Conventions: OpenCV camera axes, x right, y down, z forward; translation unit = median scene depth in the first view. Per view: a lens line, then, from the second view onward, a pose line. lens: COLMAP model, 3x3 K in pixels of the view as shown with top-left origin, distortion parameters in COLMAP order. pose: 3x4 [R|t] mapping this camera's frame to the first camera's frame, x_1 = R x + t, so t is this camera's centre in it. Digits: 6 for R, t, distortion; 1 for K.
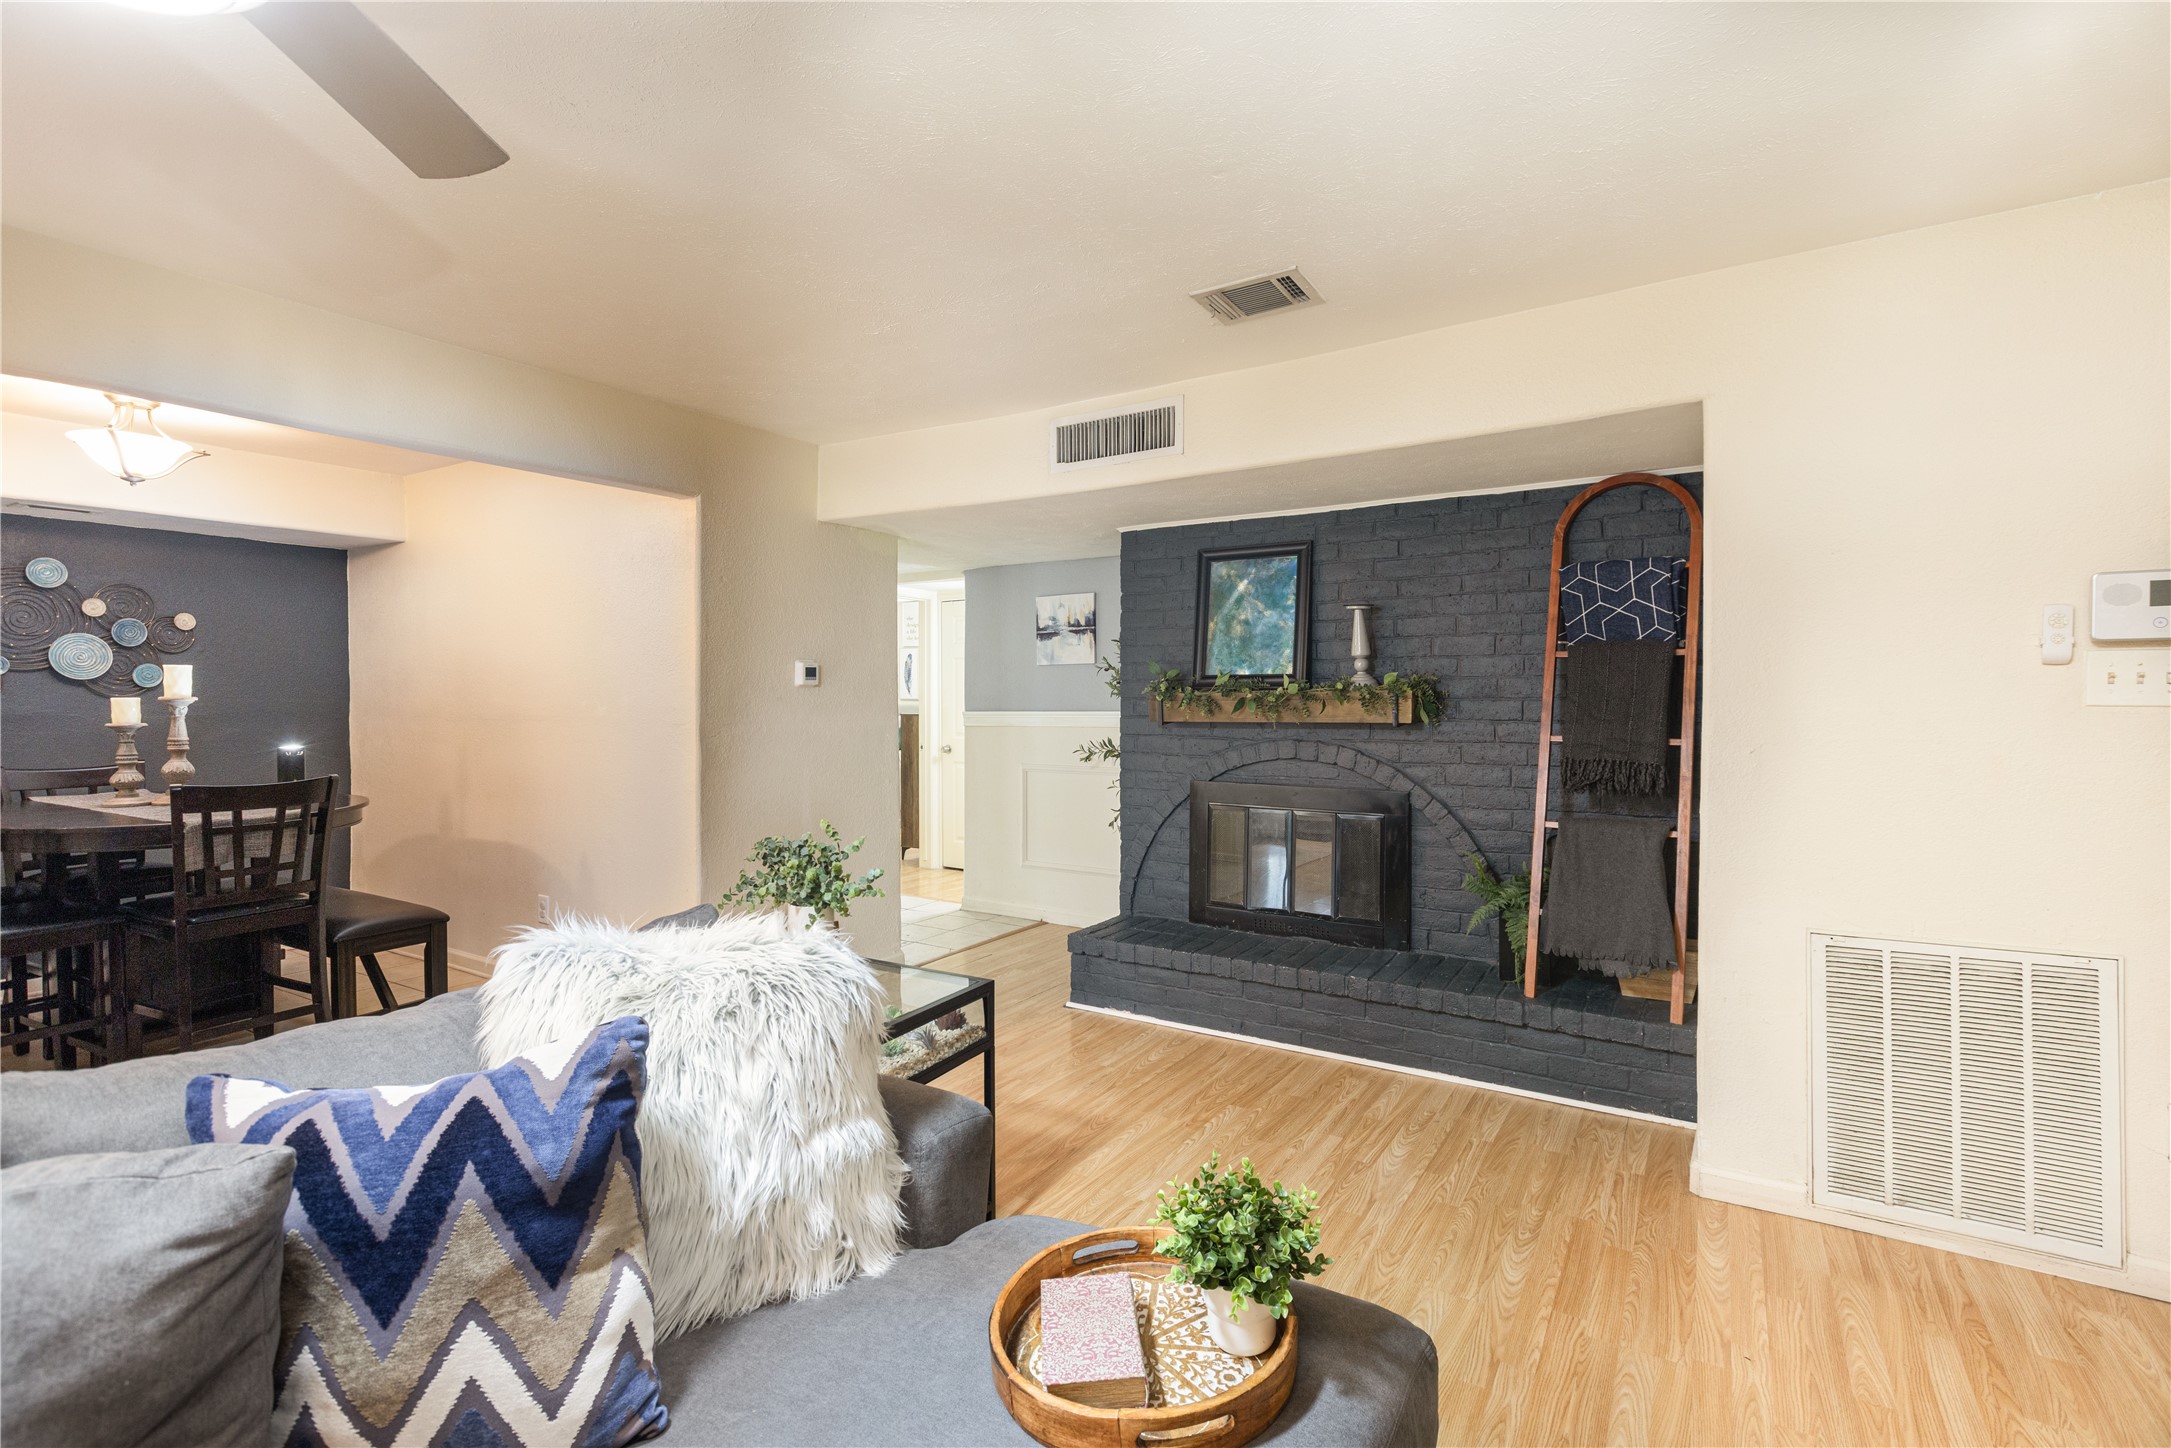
lens RADIAL K [[995.5, 0, 1084.4], [0, 995.5, 706.8], [0, 0, 1]] dist [0.001494, 0.000602]
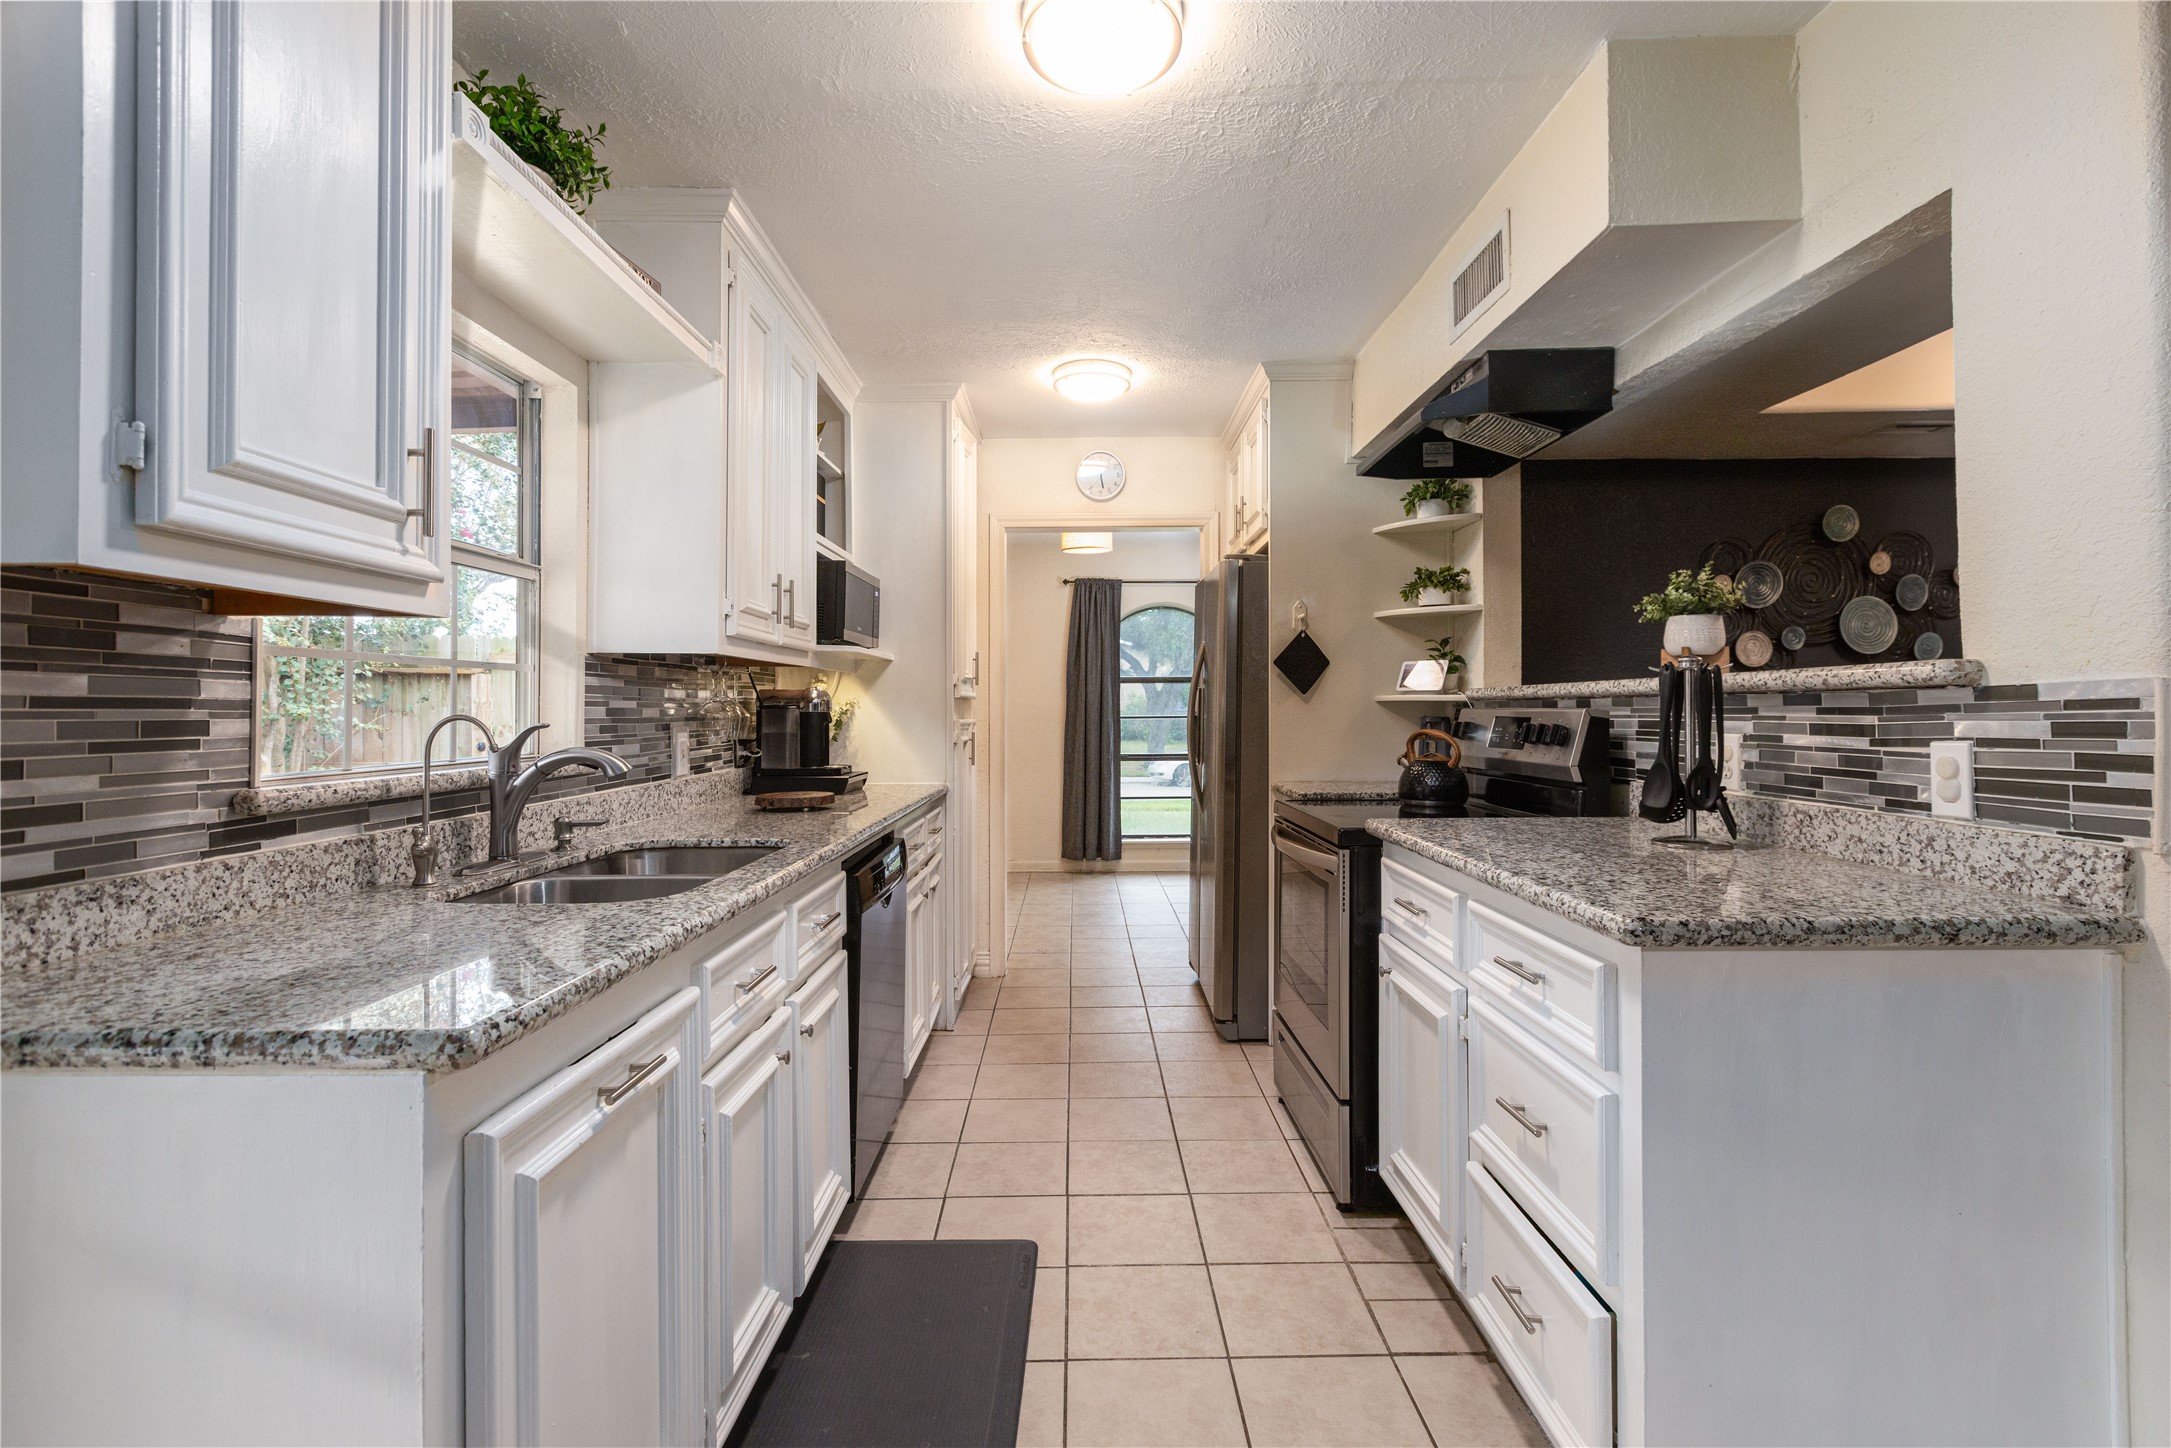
lens RADIAL K [[995.5, 0, 1082.5], [0, 995.5, 707.1], [0, 0, 1]] dist [0.001494, 0.000602]
pose [[0.536049, -0.006506, -0.844162, -0.887300], [0.001033, 0.999975, -0.007051, 0.026597], [0.844186, 0.002907, 0.536042, 0.048085]]
